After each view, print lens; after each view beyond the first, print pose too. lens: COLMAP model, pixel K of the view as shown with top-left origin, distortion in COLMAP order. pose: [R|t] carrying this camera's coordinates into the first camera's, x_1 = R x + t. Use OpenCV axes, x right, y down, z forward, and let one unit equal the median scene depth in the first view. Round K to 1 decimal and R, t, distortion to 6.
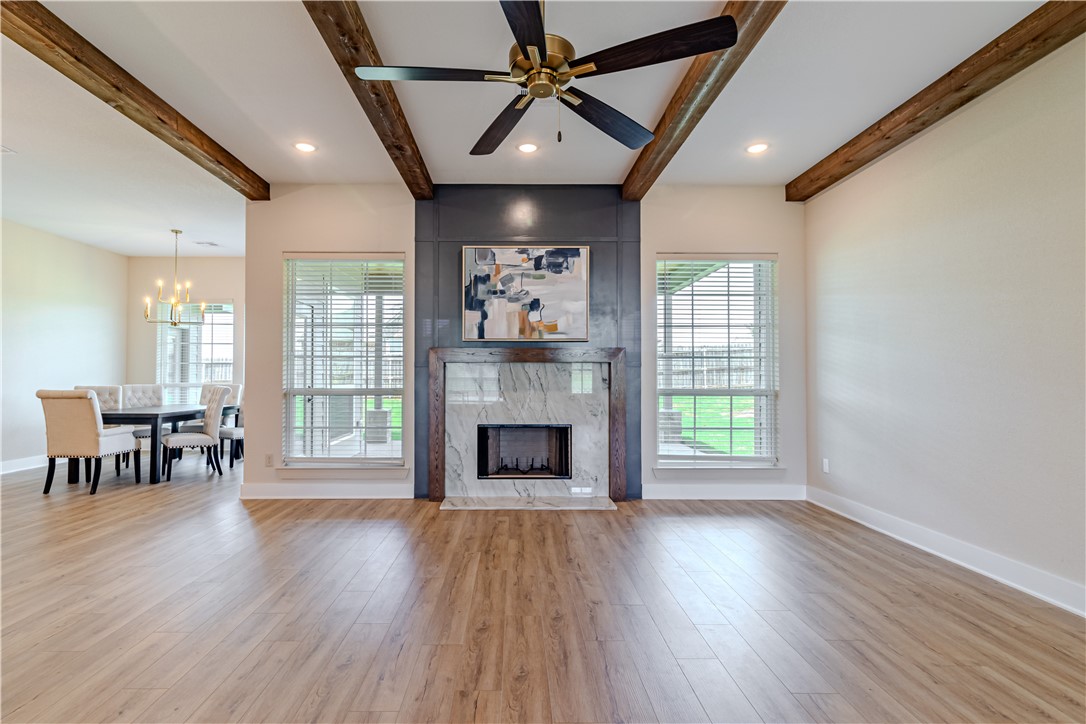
lens RADIAL K [[528.2, 0, 515.4], [0, 528.2, 365.0], [0, 0, 1]] dist [0.000980, 0.001010]
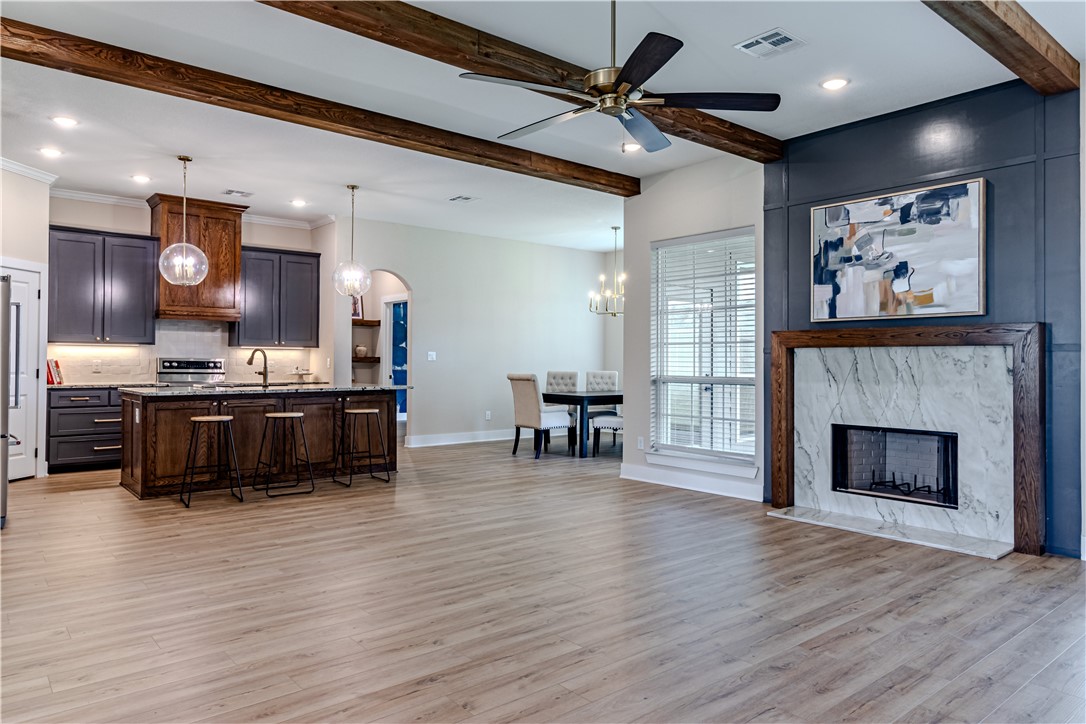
lens RADIAL K [[704.6, 0, 542.9], [0, 704.6, 355.5], [0, 0, 1]] dist [-0.002430, 0.002197]
pose [[0.638719, -0.004684, -0.769426, 0.482341], [0.010924, 0.999936, 0.002981, -0.000614], [0.769362, -0.010309, 0.638729, -0.036100]]
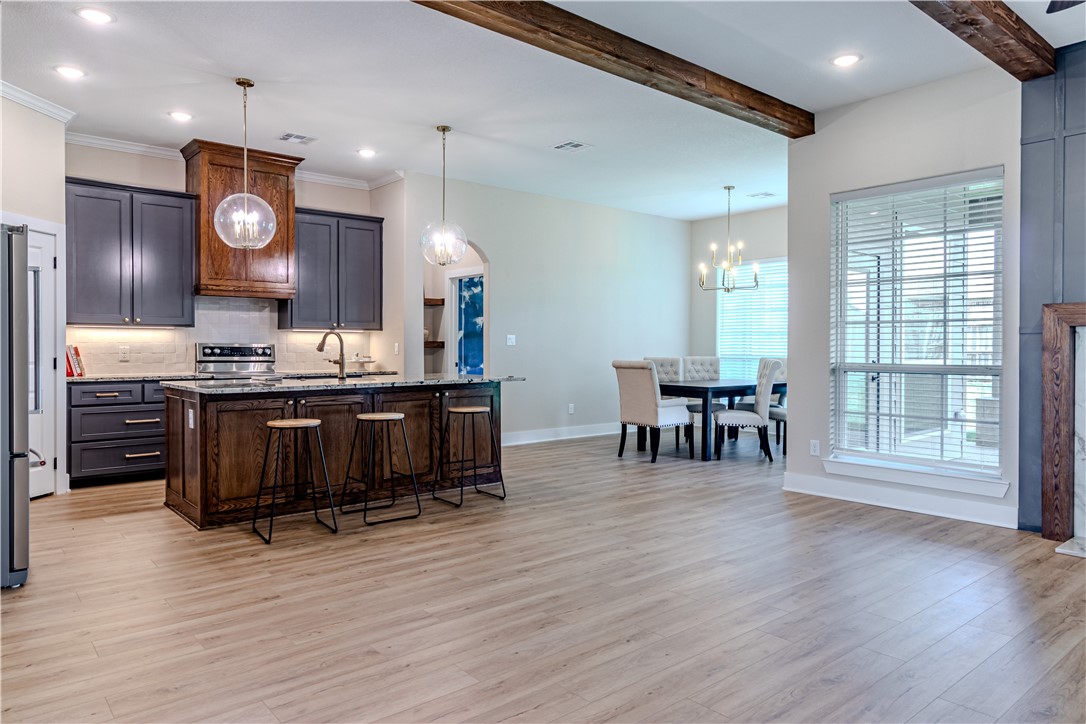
lens RADIAL K [[704.6, 0, 540.5], [0, 704.6, 355.1], [0, 0, 1]] dist [-0.002430, 0.002197]
pose [[0.641278, 0.009542, -0.767250, 0.106913], [0.014627, 0.999589, 0.024657, -0.000644], [0.767170, -0.027034, 0.640874, -0.038721]]
